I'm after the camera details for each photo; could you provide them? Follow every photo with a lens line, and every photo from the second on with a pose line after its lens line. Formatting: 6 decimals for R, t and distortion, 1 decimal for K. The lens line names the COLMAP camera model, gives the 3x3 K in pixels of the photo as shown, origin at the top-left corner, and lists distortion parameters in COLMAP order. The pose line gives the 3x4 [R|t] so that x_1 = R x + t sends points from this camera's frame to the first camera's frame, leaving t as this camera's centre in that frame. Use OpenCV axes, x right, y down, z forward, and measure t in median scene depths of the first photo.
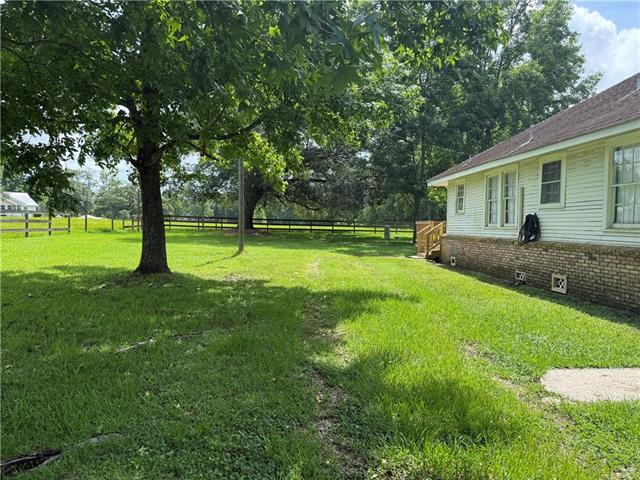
lens RADIAL K [[450.6, 0, 320.0], [0, 450.6, 240.0], [0, 0, 1]] dist [0.001478, -0.002348]
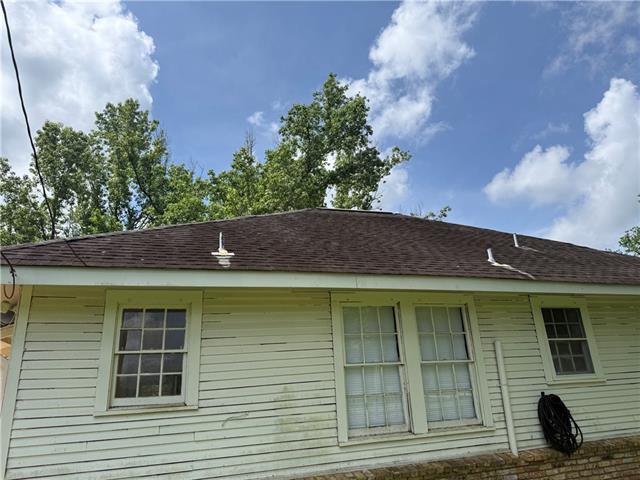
lens RADIAL K [[450.6, 0, 320.0], [0, 450.6, 240.0], [0, 0, 1]] dist [0.001478, -0.002348]
pose [[-0.262279, 0.342894, 0.902016, -0.004731], [0.097446, 0.939373, -0.328760, -0.025514], [-0.960059, 0.001671, -0.279792, 0.453228]]
